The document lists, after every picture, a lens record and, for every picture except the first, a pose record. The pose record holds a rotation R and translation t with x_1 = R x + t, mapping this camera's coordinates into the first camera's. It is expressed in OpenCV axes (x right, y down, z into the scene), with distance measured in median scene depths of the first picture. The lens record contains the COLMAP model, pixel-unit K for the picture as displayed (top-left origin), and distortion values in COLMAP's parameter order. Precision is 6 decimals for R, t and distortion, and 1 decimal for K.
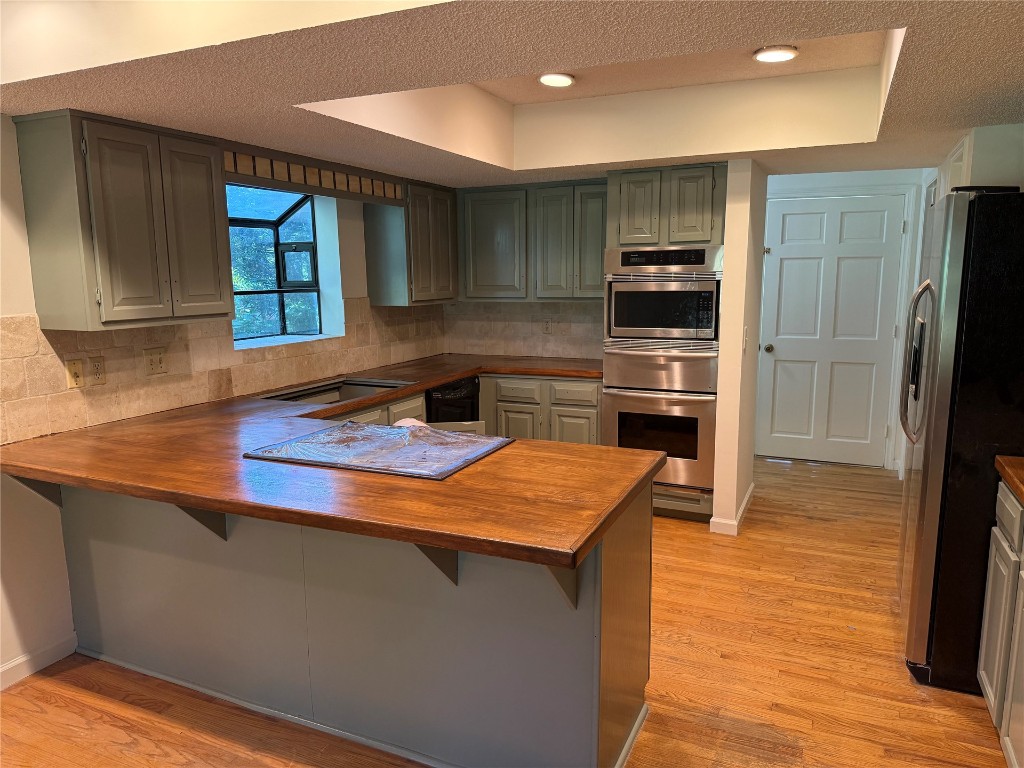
lens RADIAL K [[712.7, 0, 515.4], [0, 712.7, 389.2], [0, 0, 1]] dist [0.031433, -0.045881]
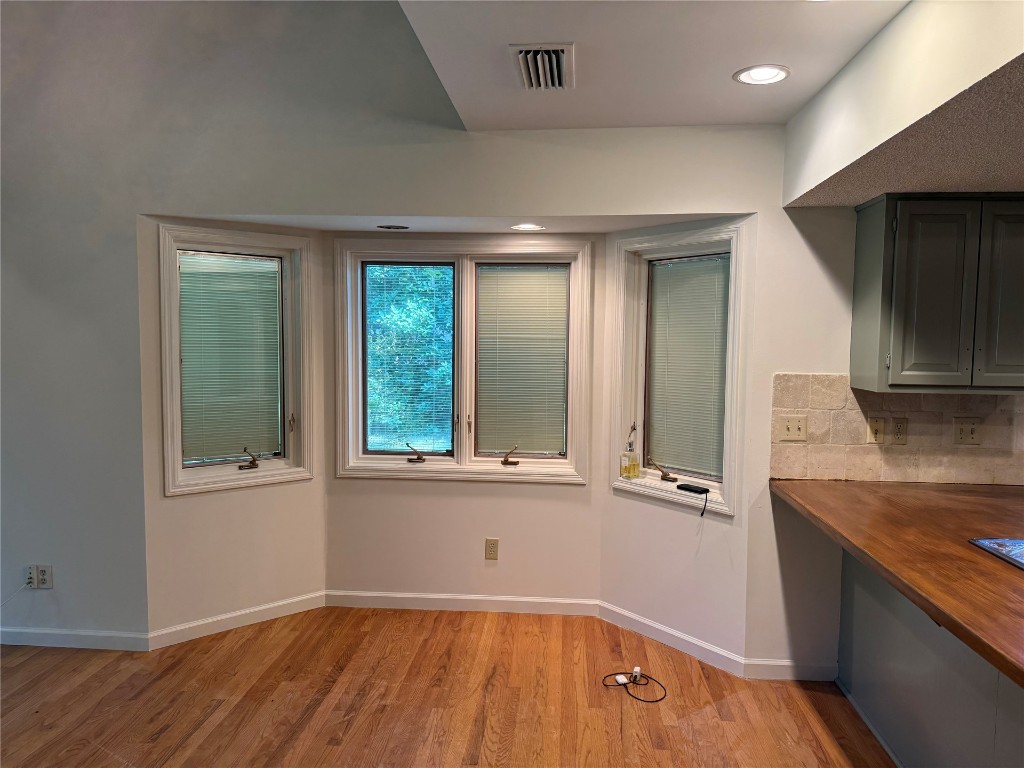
lens RADIAL K [[712.7, 0, 515.4], [0, 712.7, 389.2], [0, 0, 1]] dist [0.031433, -0.045881]
pose [[0.326635, 0.077428, -0.941974, 0.182297], [-0.166368, 0.985787, 0.023340, -0.014227], [0.930393, 0.149091, 0.334875, 0.092468]]
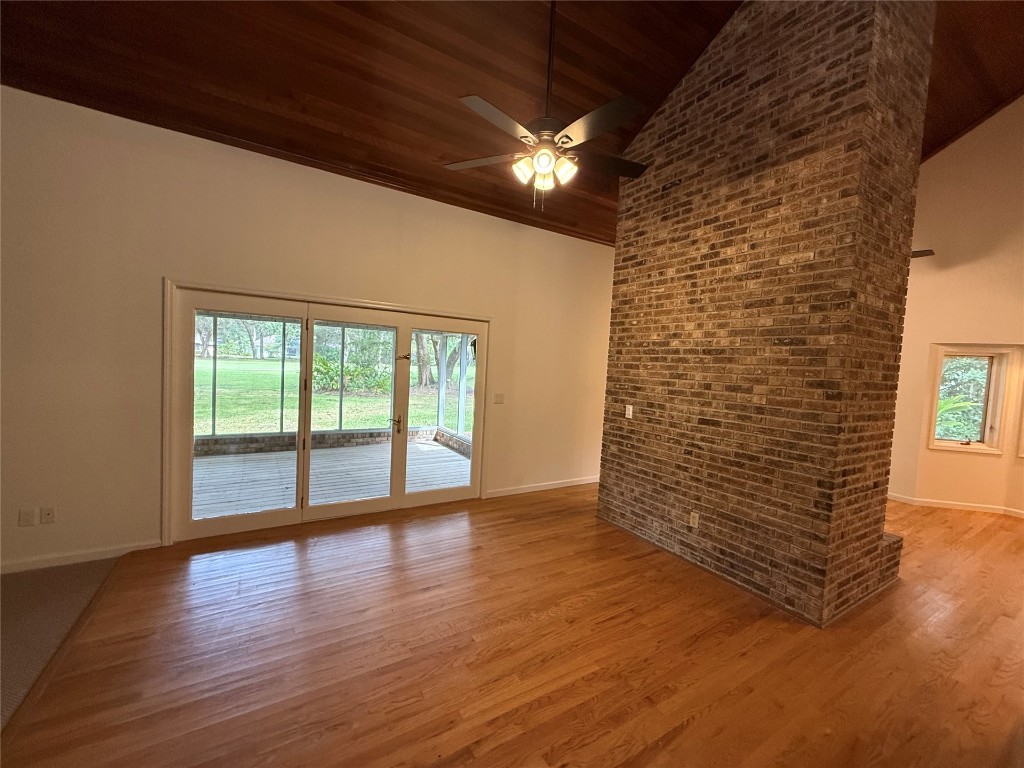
lens RADIAL K [[405.8, 0, 513.6], [0, 405.8, 381.9], [0, 0, 1]] dist [0.000753, -0.000223]
pose [[-0.567969, 0.017336, -0.822868, 1.166836], [-0.182066, 0.972364, 0.146153, 0.057946], [0.802660, 0.232827, -0.549116, -0.459418]]
